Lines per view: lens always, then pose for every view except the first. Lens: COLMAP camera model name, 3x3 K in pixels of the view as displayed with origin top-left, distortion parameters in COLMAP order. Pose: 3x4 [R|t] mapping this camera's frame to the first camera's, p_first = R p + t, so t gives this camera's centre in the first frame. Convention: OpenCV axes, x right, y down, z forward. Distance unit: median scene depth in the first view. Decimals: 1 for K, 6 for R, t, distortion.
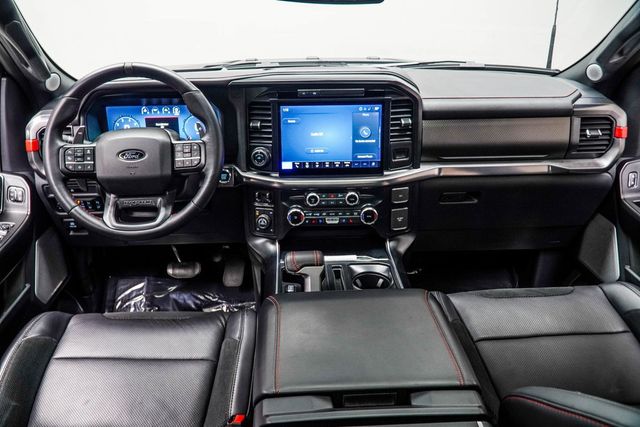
lens RADIAL K [[520.8, 0, 309.0], [0, 520.8, 214.0], [0, 0, 1]] dist [-0.006562, -0.004487]
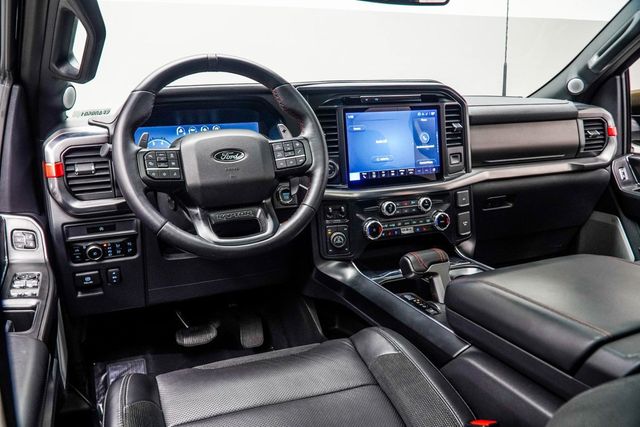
lens RADIAL K [[520.8, 0, 309.0], [0, 520.8, 214.0], [0, 0, 1]] dist [-0.006562, -0.004487]
pose [[0.942067, -0.089089, 0.323377, -0.427211], [0.152262, 0.972612, -0.175621, 0.122602], [-0.298874, 0.214685, 0.929830, 0.179254]]
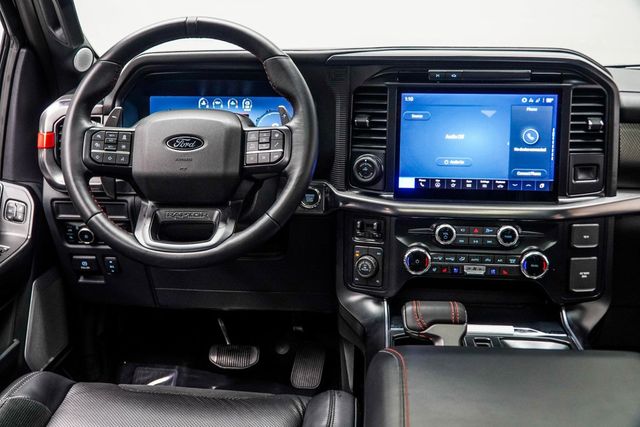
lens RADIAL K [[751.4, 0, 298.0], [0, 751.4, 212.9], [0, 0, 1]] dist [0.029571, -0.245599]
pose [[0.989105, 0.040484, -0.141535, -0.042271], [-0.065484, 0.982080, -0.176721, 0.122213], [0.131844, 0.184064, 0.974032, 0.062324]]
